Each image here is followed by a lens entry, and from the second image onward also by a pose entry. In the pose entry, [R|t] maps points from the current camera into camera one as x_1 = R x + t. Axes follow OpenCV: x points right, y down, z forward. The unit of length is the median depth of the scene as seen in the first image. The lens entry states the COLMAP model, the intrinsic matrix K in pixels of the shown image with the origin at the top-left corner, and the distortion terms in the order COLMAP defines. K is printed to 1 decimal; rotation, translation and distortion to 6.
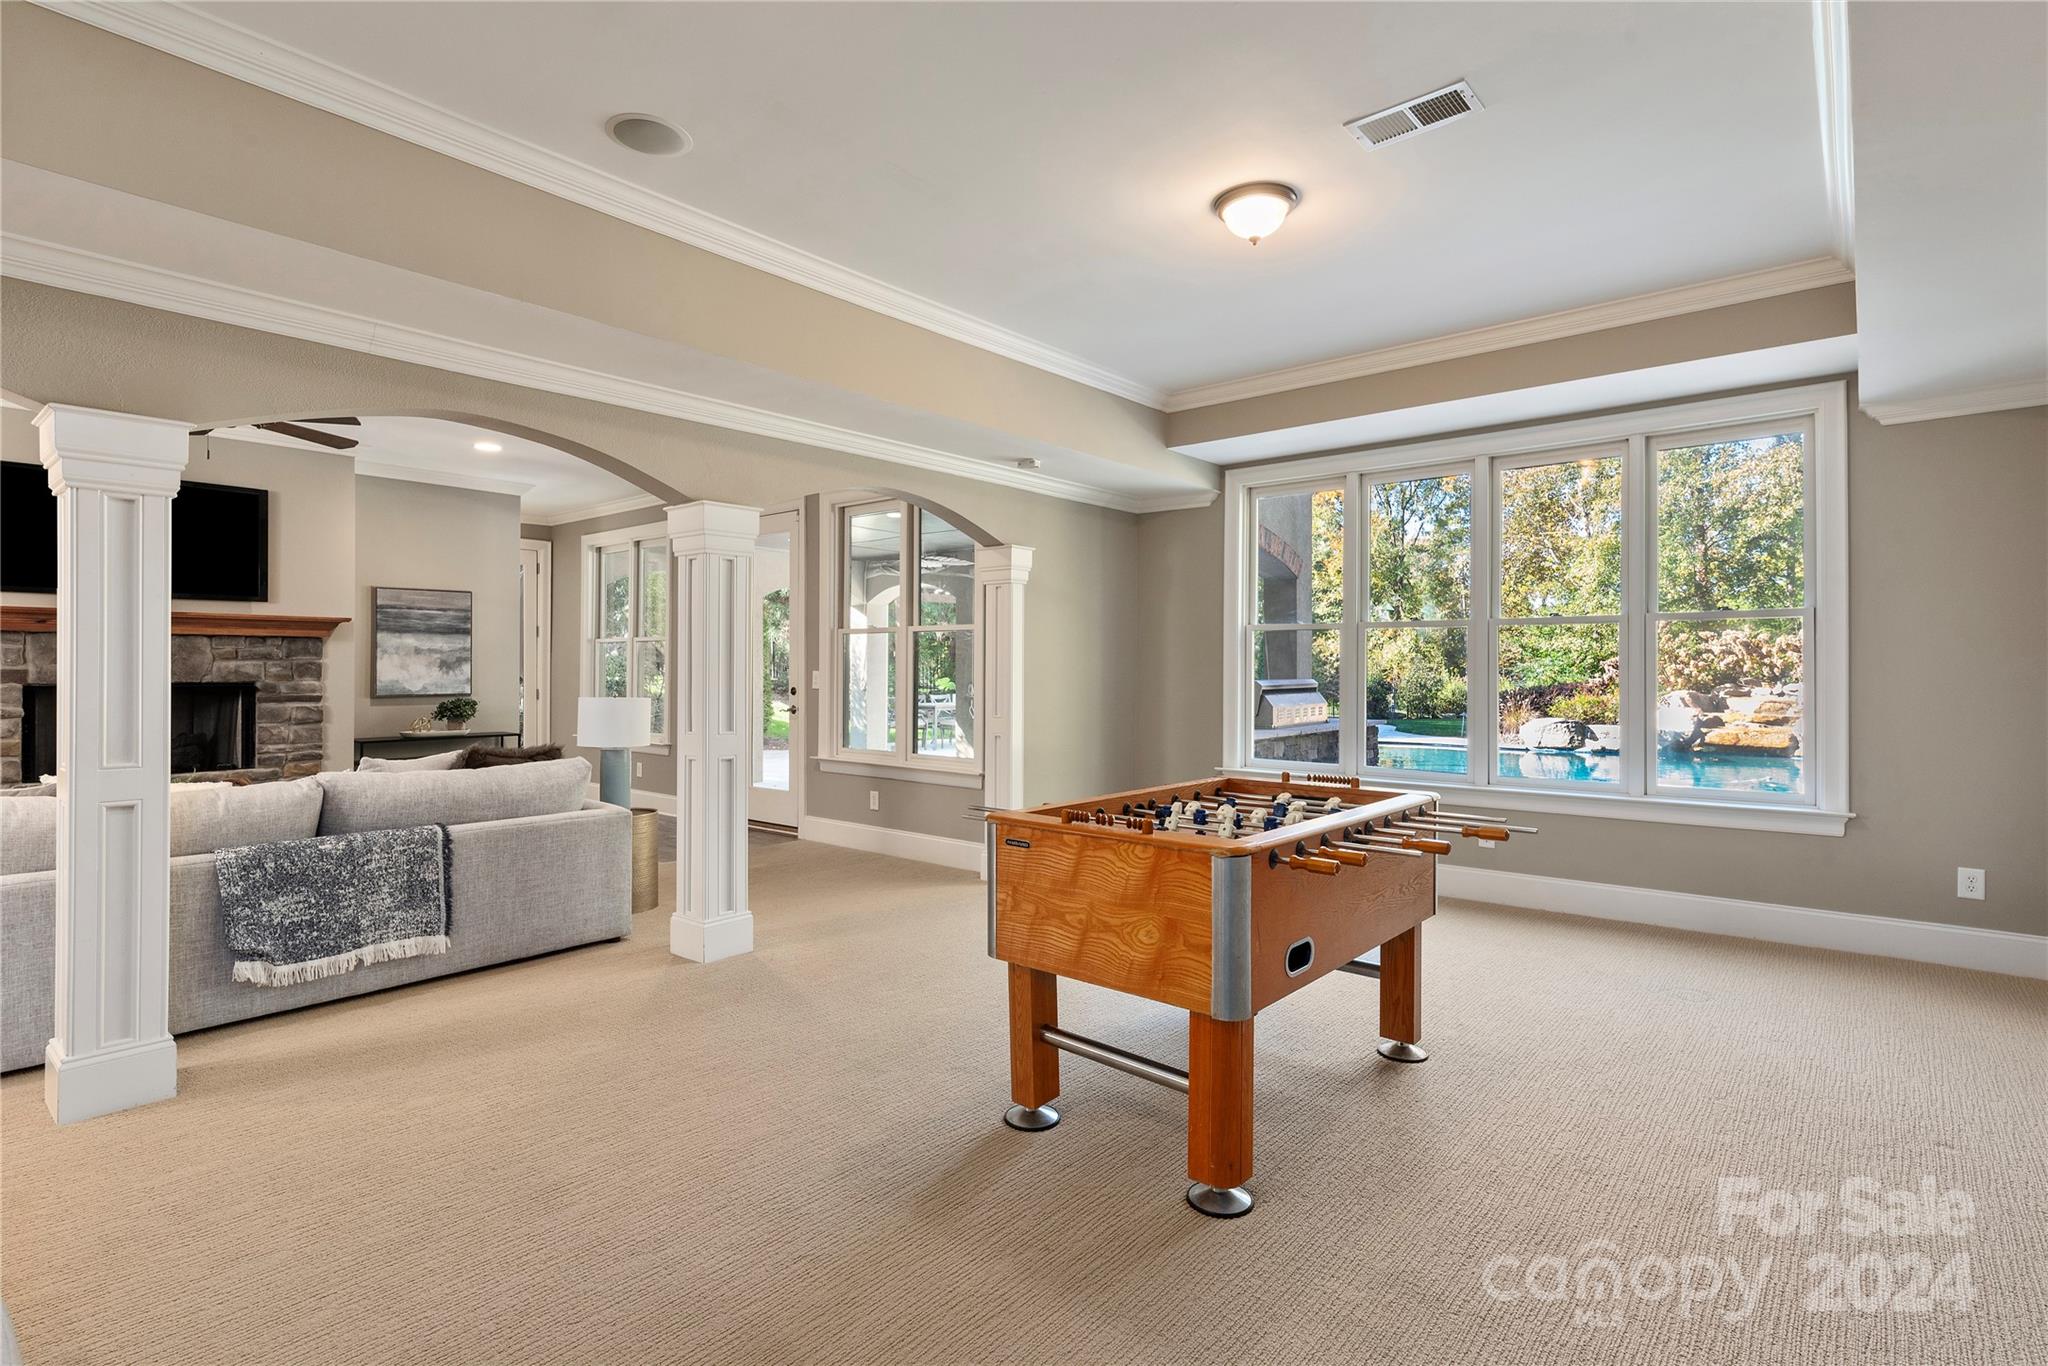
lens RADIAL K [[984.9, 0, 1031.8], [0, 984.9, 663.9], [0, 0, 1]] dist [0.003626, 0.000182]
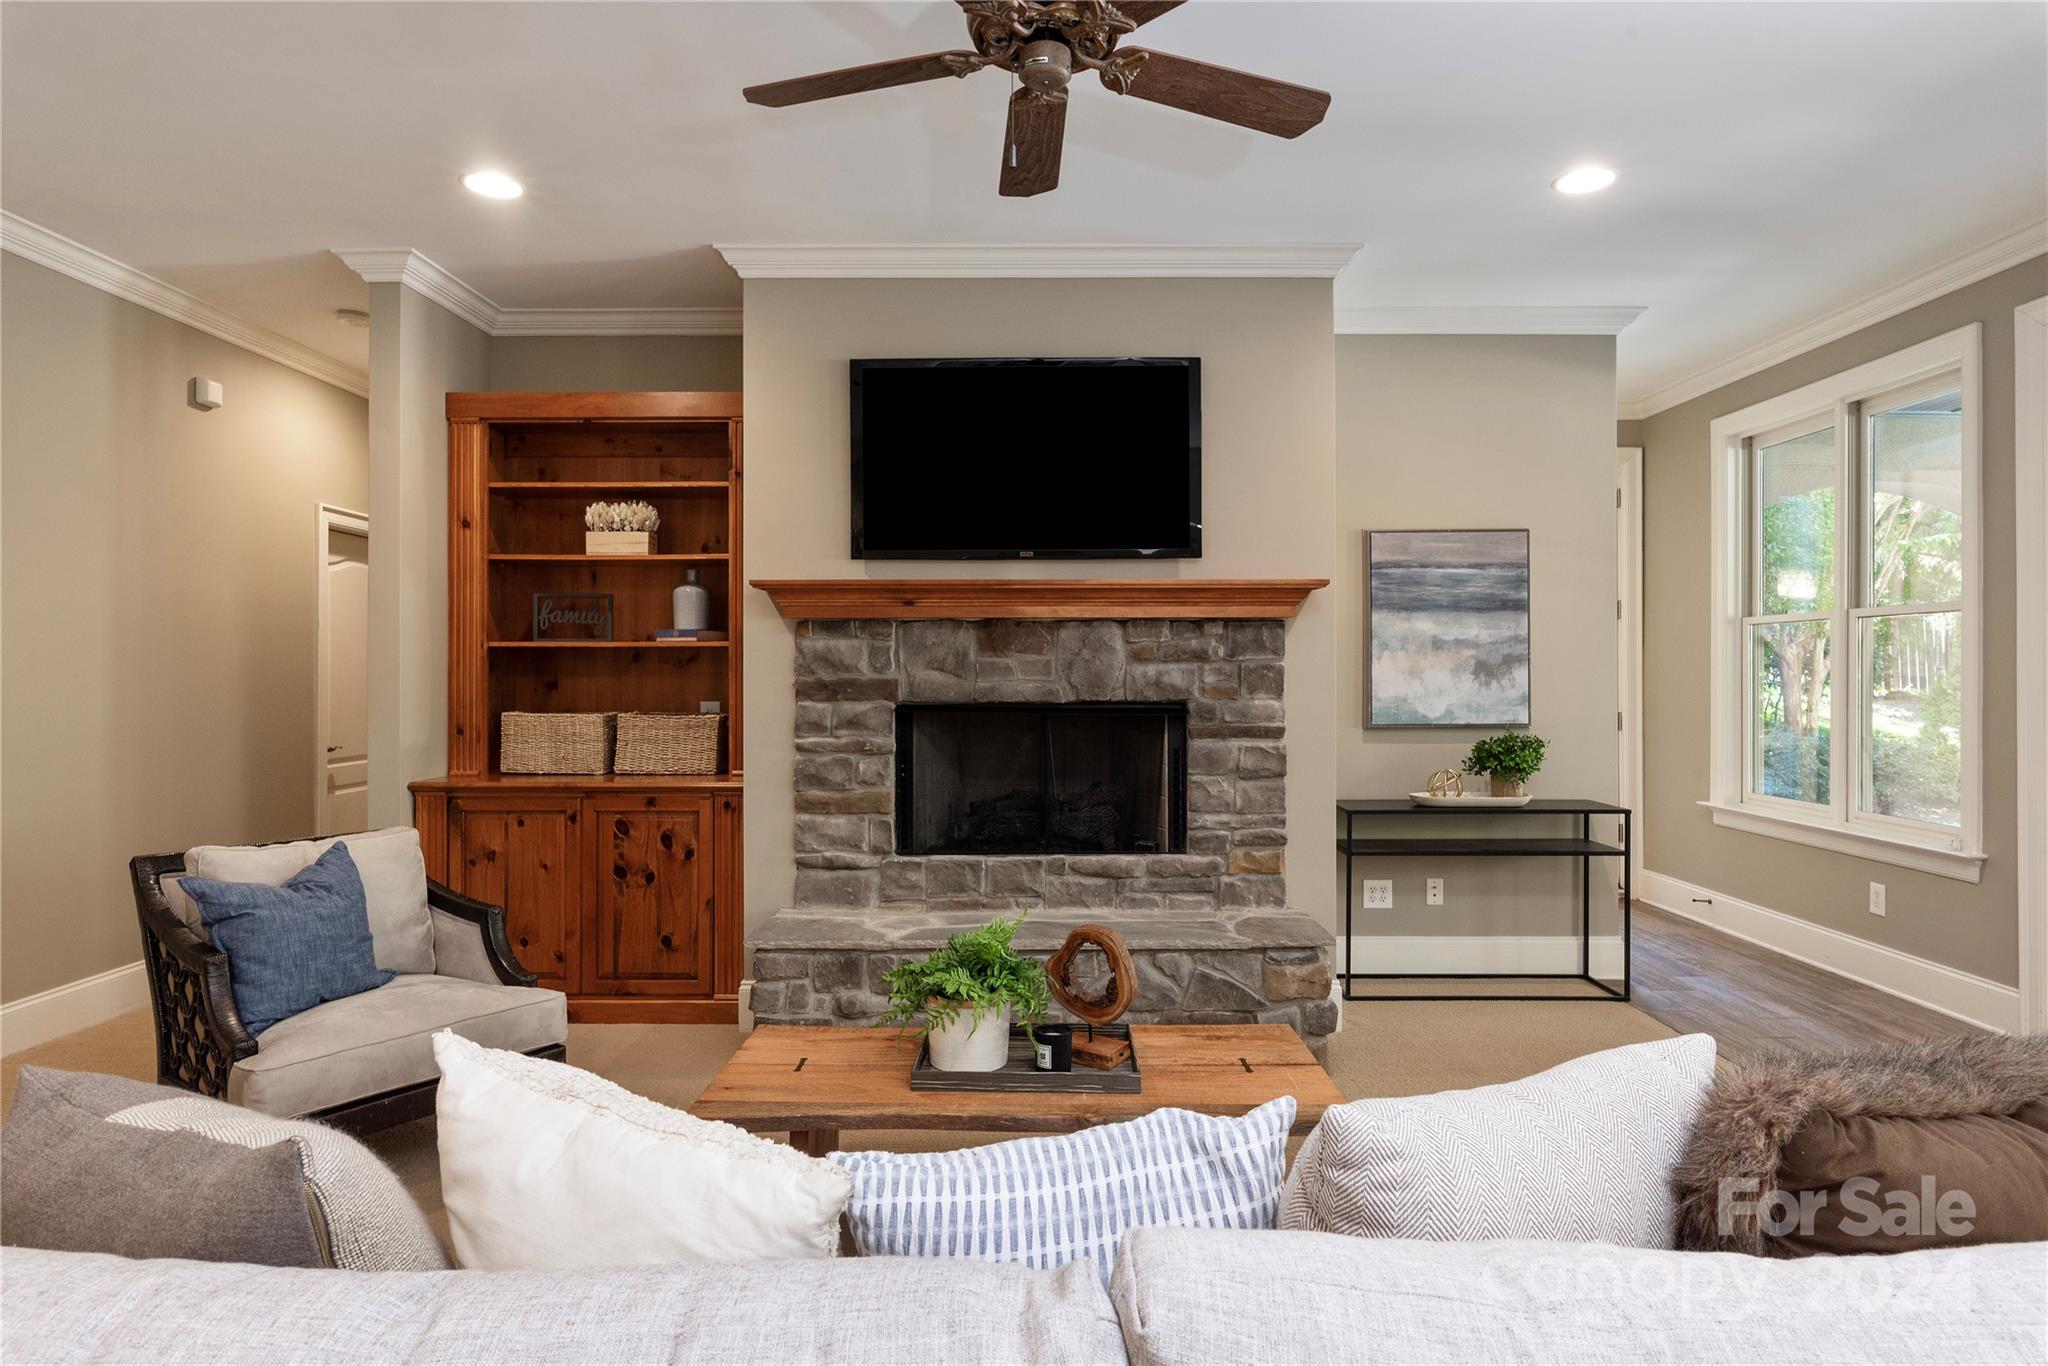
lens RADIAL K [[1134.8, 0, 1033.7], [0, 1134.8, 662.2], [0, 0, 1]] dist [0.001932, 0.000237]
pose [[0.639925, -0.010168, -0.768370, -0.279787], [0.005543, 0.999948, -0.008615, 0.001034], [0.768417, 0.001254, 0.639948, 0.421999]]
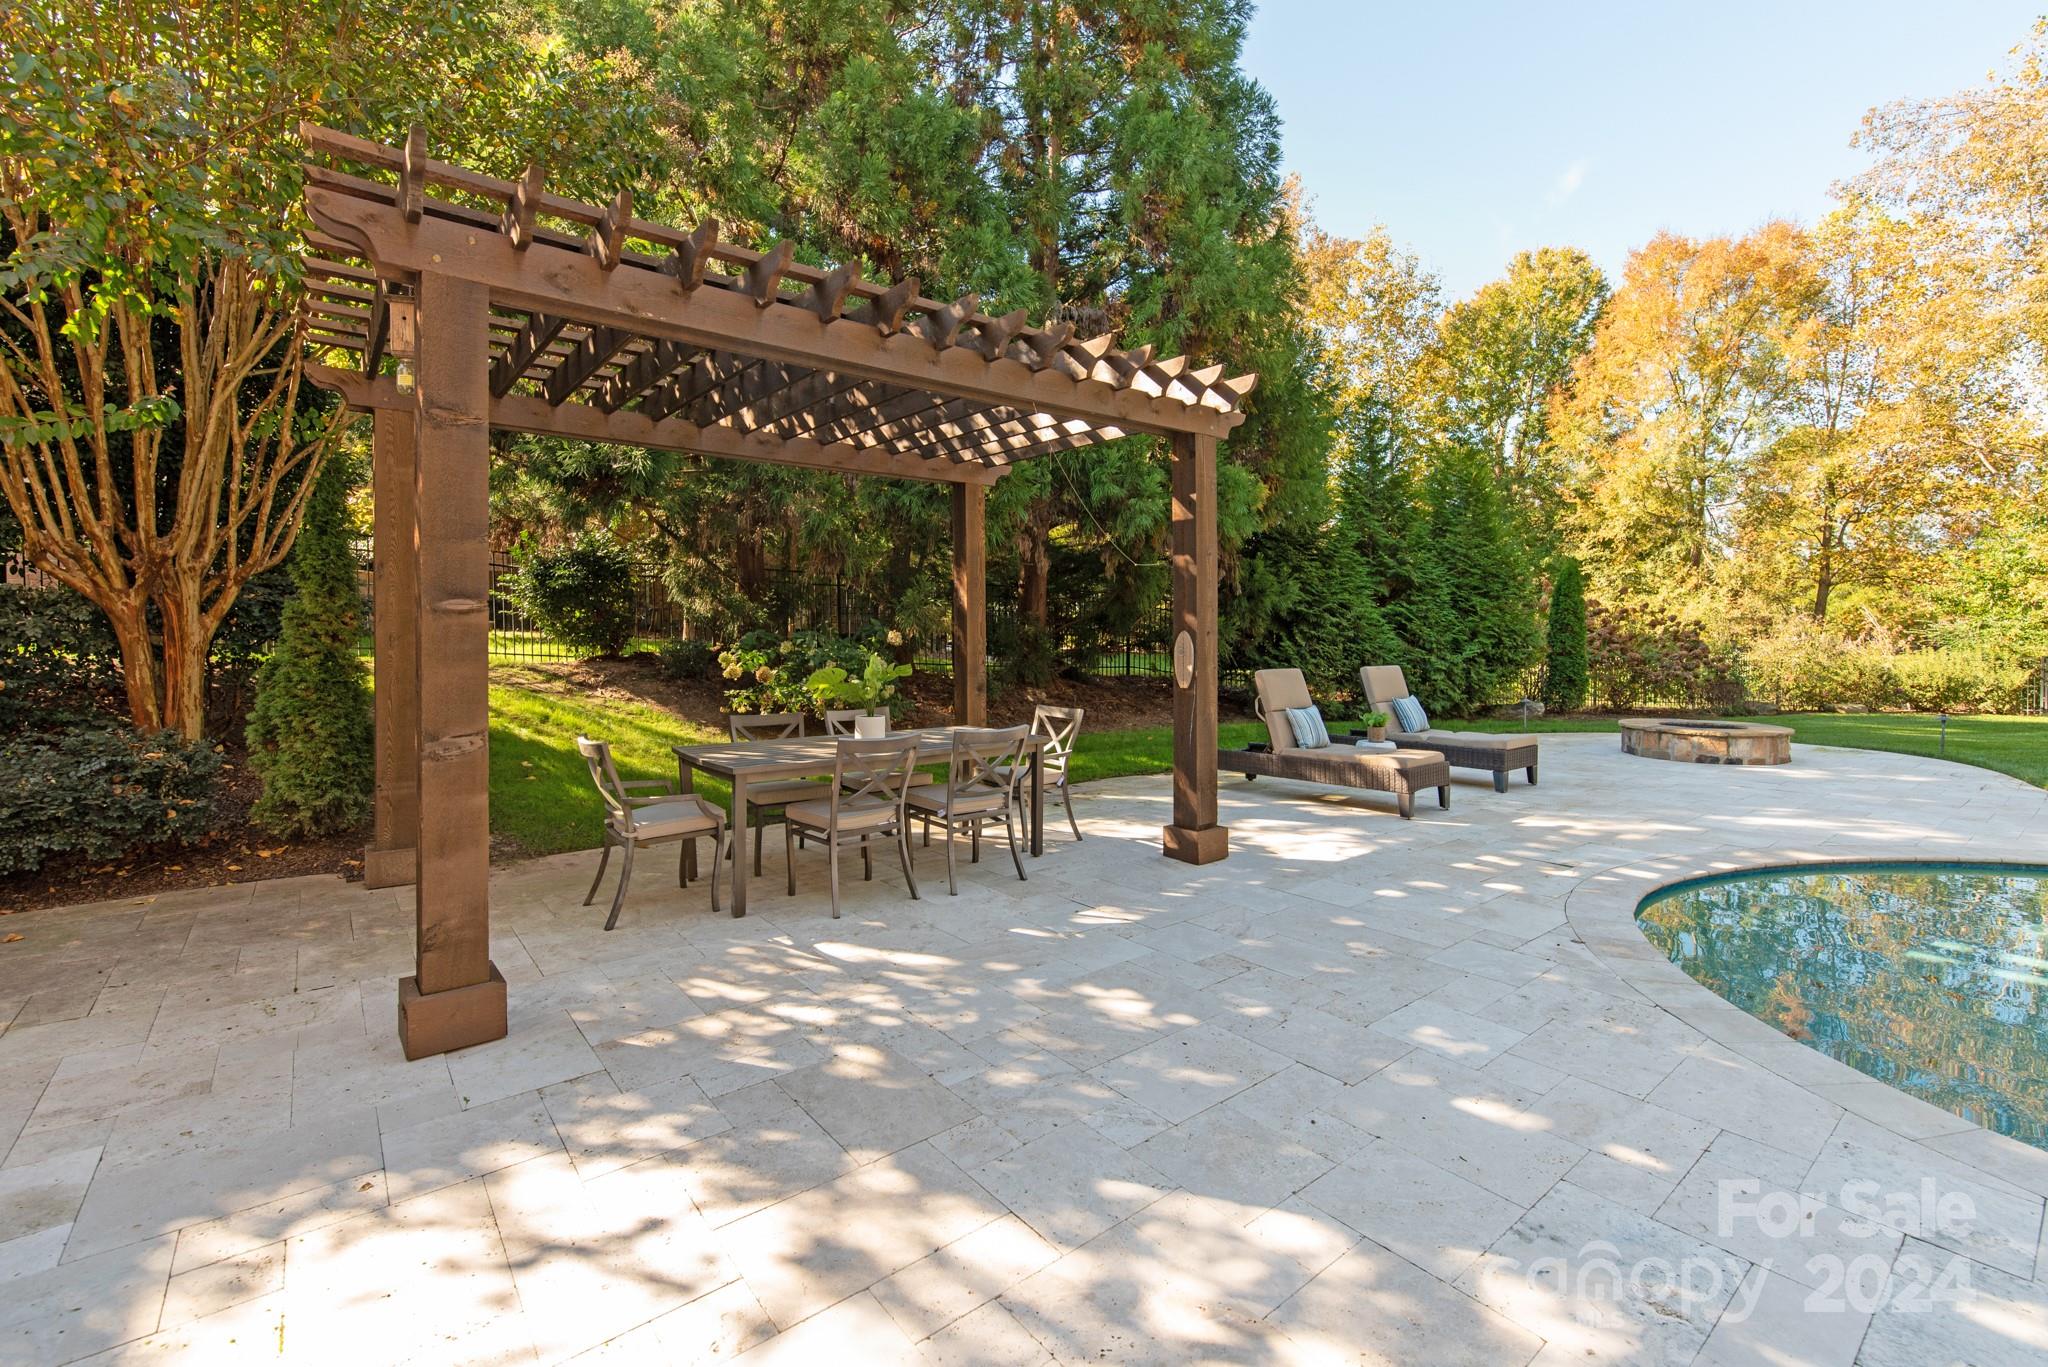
lens RADIAL K [[896.6, 0, 1032.0], [0, 896.6, 642.8], [0, 0, 1]] dist [0.000545, 0.000043]
pose [[0.982697, 0.005232, -0.185146, 0.089919], [-0.001149, 0.999754, 0.022151, -0.003880], [0.185217, -0.021555, 0.982461, 1.603555]]
